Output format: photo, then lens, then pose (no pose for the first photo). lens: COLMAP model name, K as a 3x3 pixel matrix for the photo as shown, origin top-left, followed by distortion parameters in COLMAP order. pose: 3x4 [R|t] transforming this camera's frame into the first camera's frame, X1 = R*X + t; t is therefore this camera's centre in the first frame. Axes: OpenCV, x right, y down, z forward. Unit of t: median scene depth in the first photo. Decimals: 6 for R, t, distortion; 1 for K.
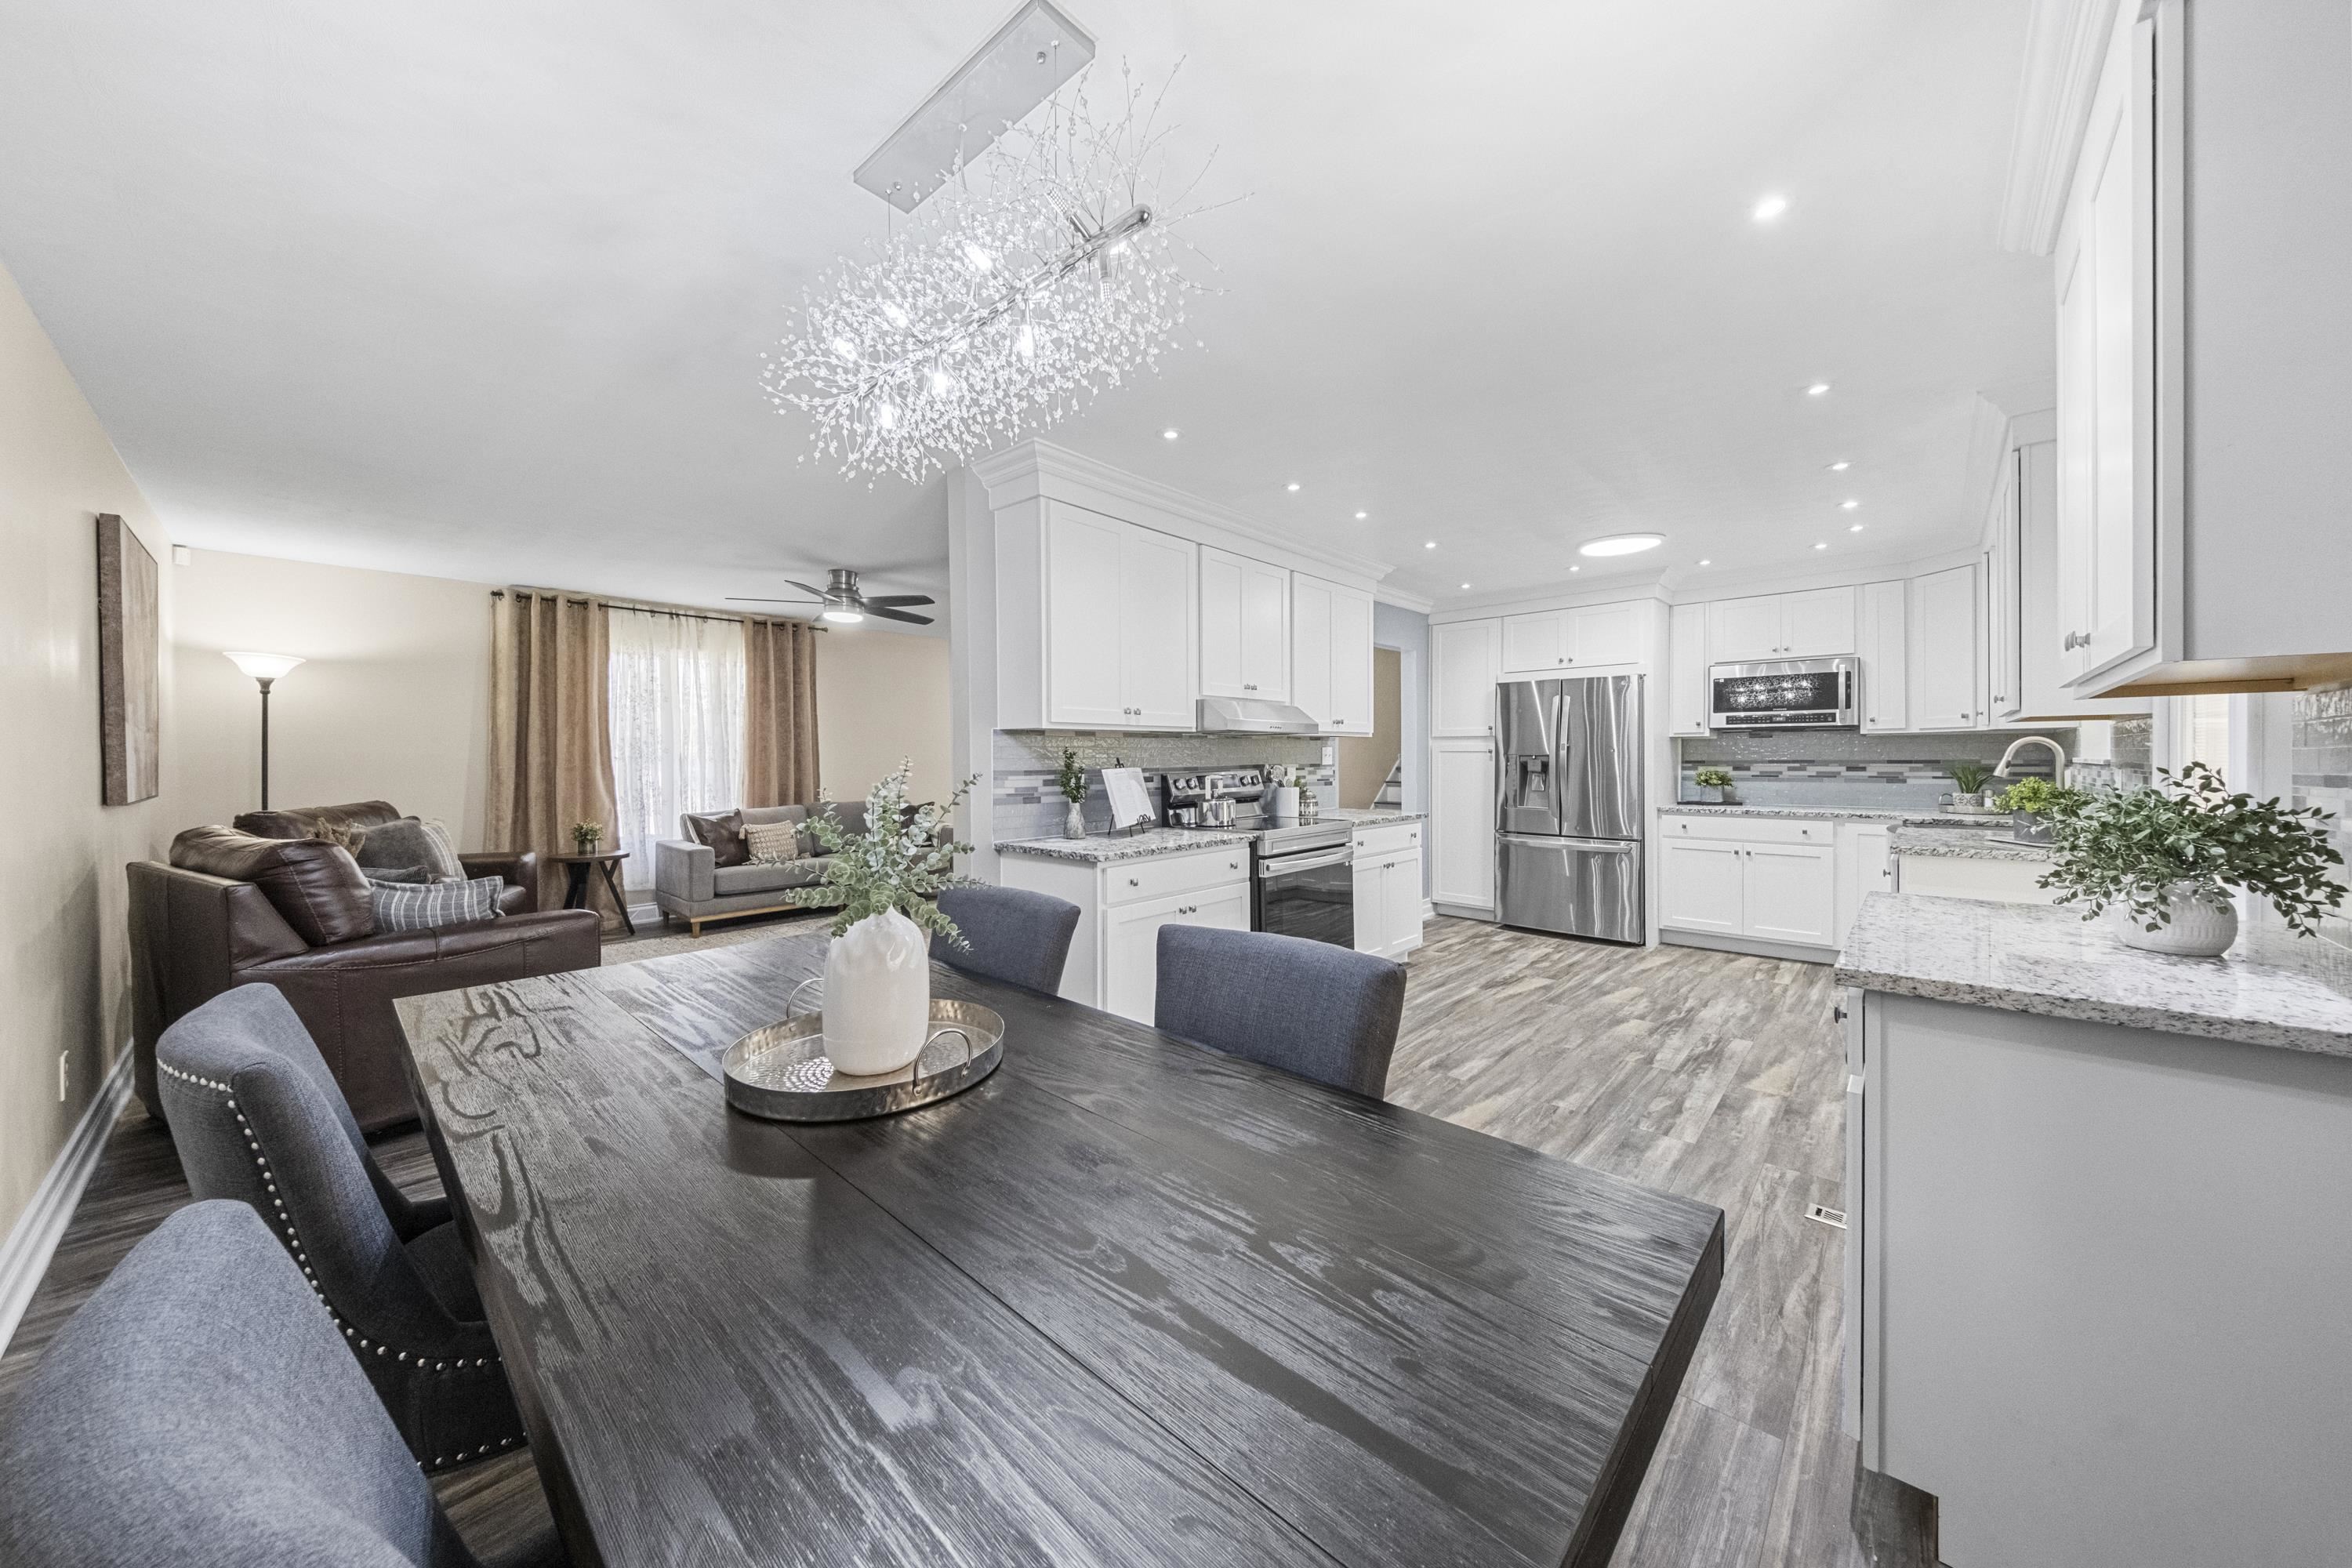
lens RADIAL K [[789.0, 0, 1154.2], [0, 789.0, 756.7], [0, 0, 1]] dist [0.013948, -0.017201]
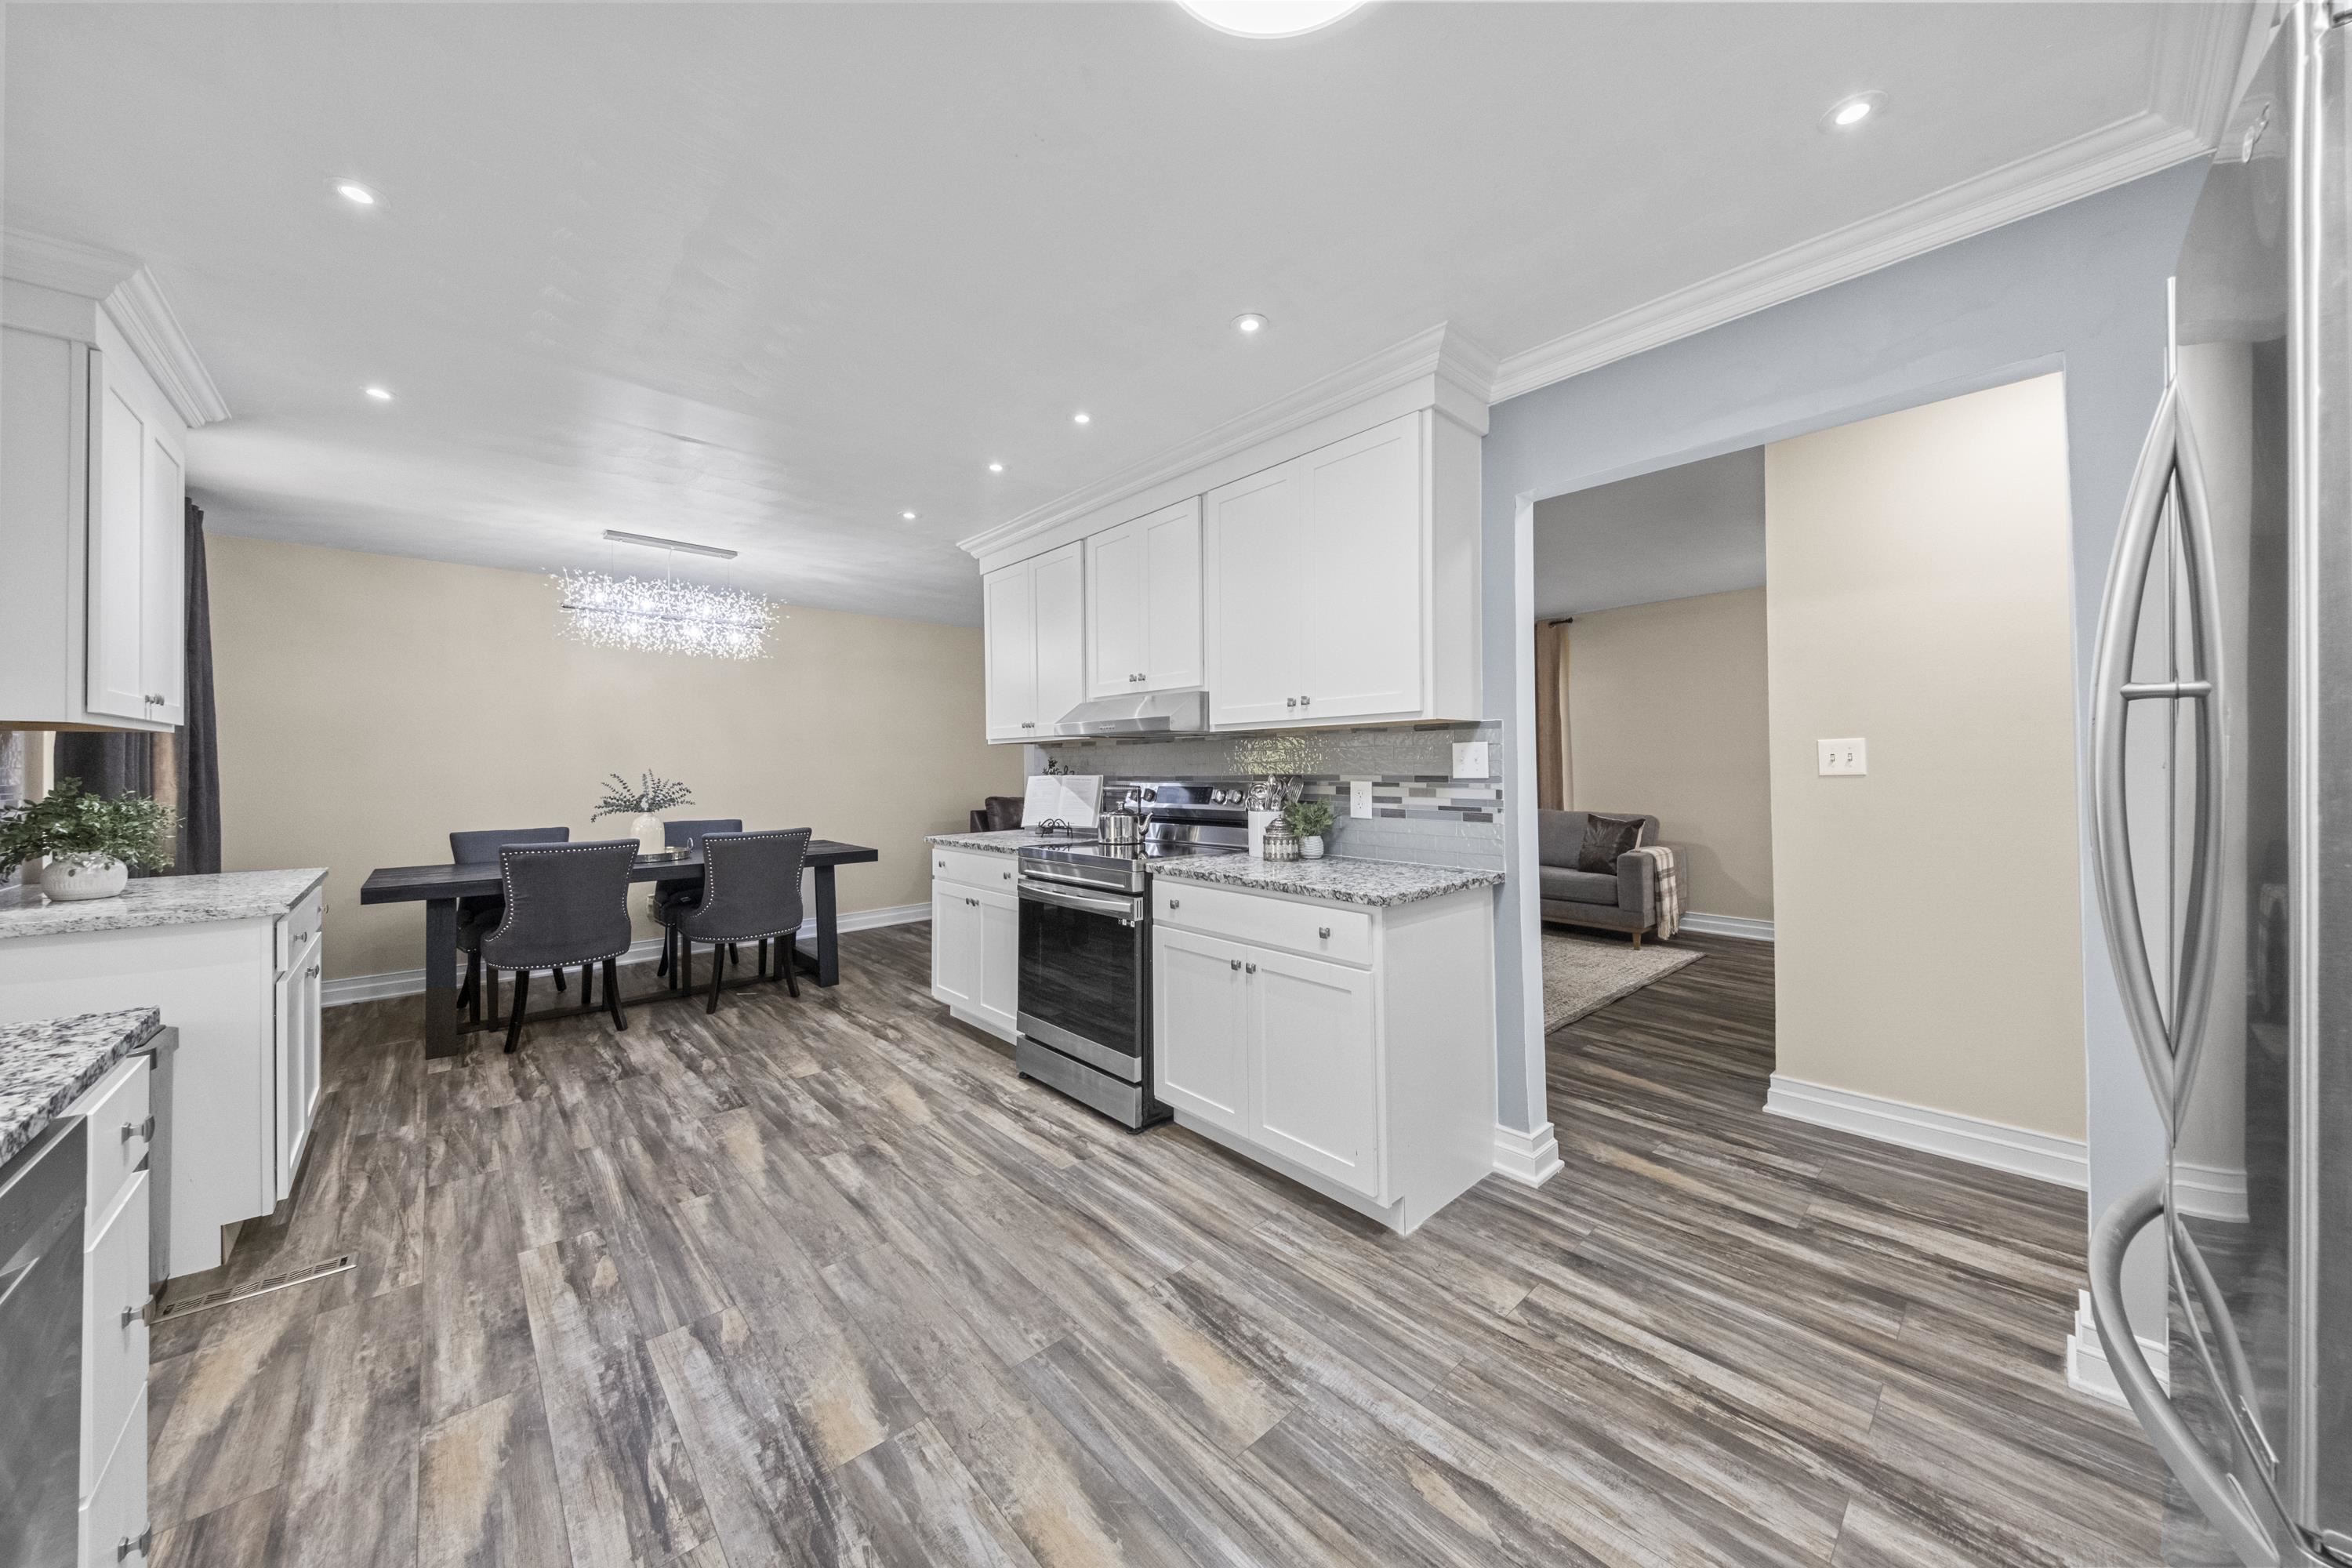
lens RADIAL K [[804.2, 0, 1173.1], [0, 804.2, 751.7], [0, 0, 1]] dist [0.035814, -0.018615]
pose [[-0.063254, -0.010834, -0.997939, 0.937296], [0.010129, 0.999883, -0.011497, -0.003228], [0.997946, -0.010835, -0.063137, 1.092736]]
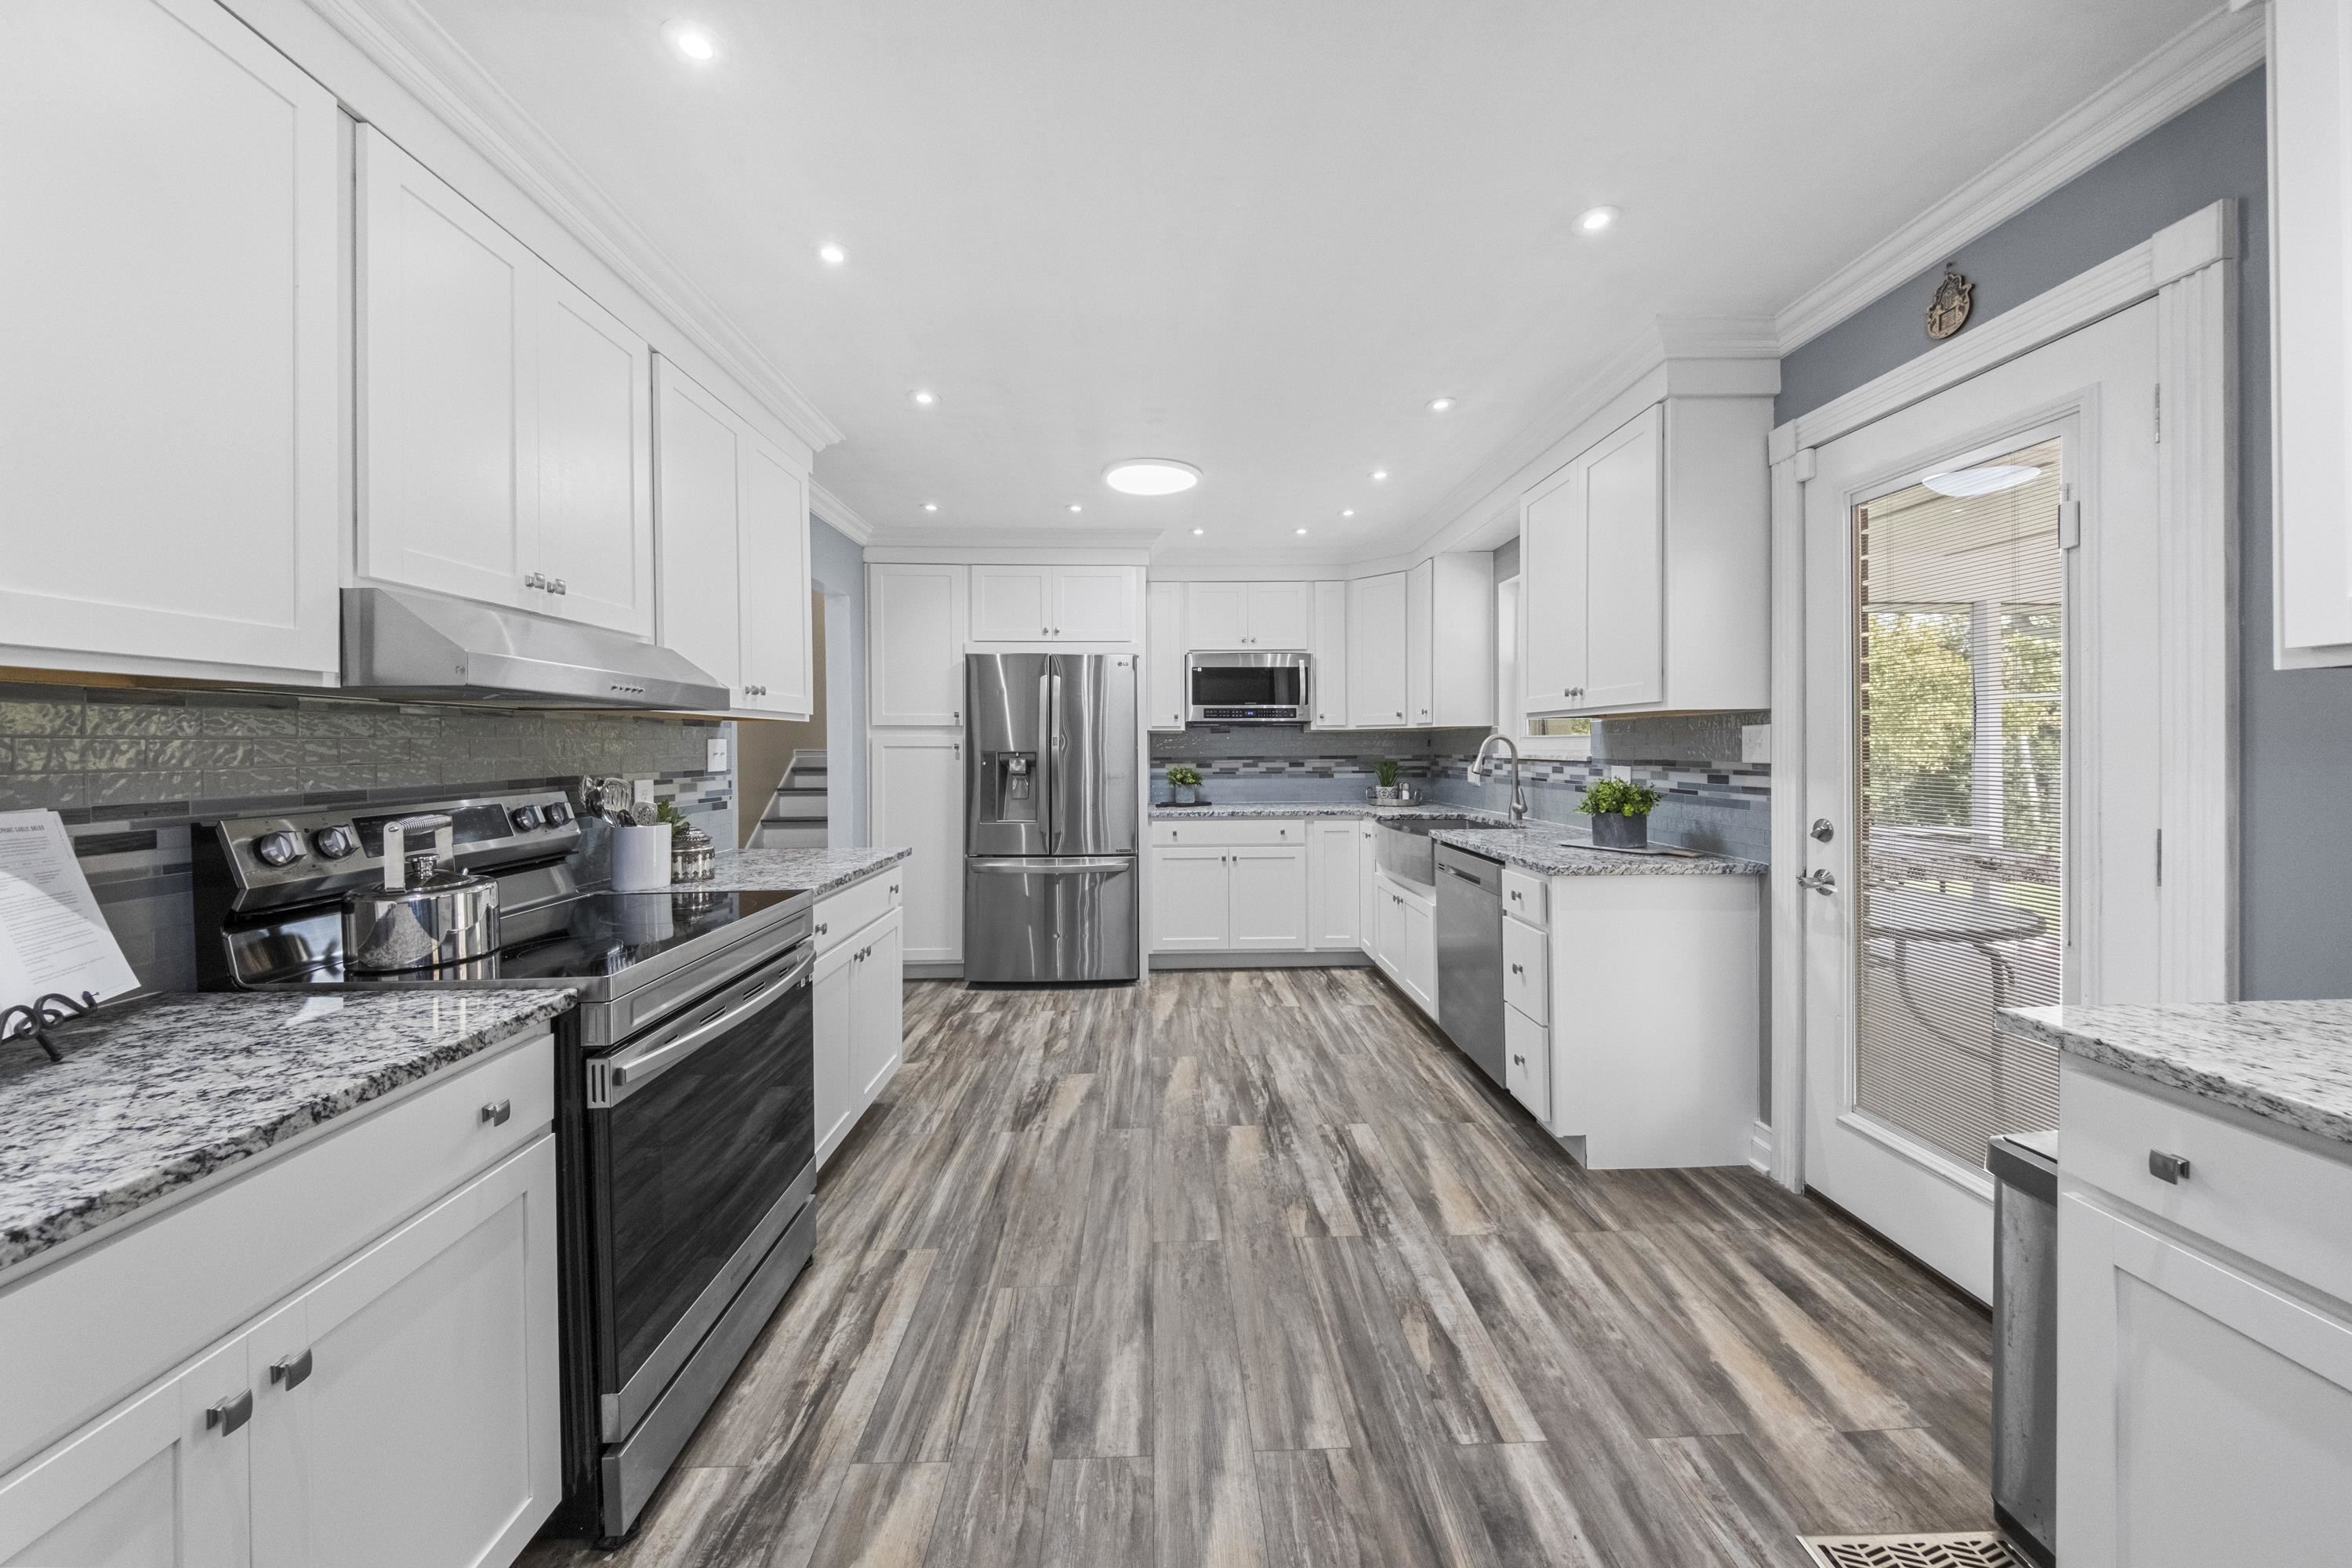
lens RADIAL K [[804.2, 0, 1173.1], [0, 804.2, 751.7], [0, 0, 1]] dist [0.035814, -0.018615]
pose [[0.698190, -0.003898, 0.715901, 0.049145], [0.002185, 0.999992, 0.003313, -0.006084], [-0.715909, -0.000749, 0.698194, 0.496223]]
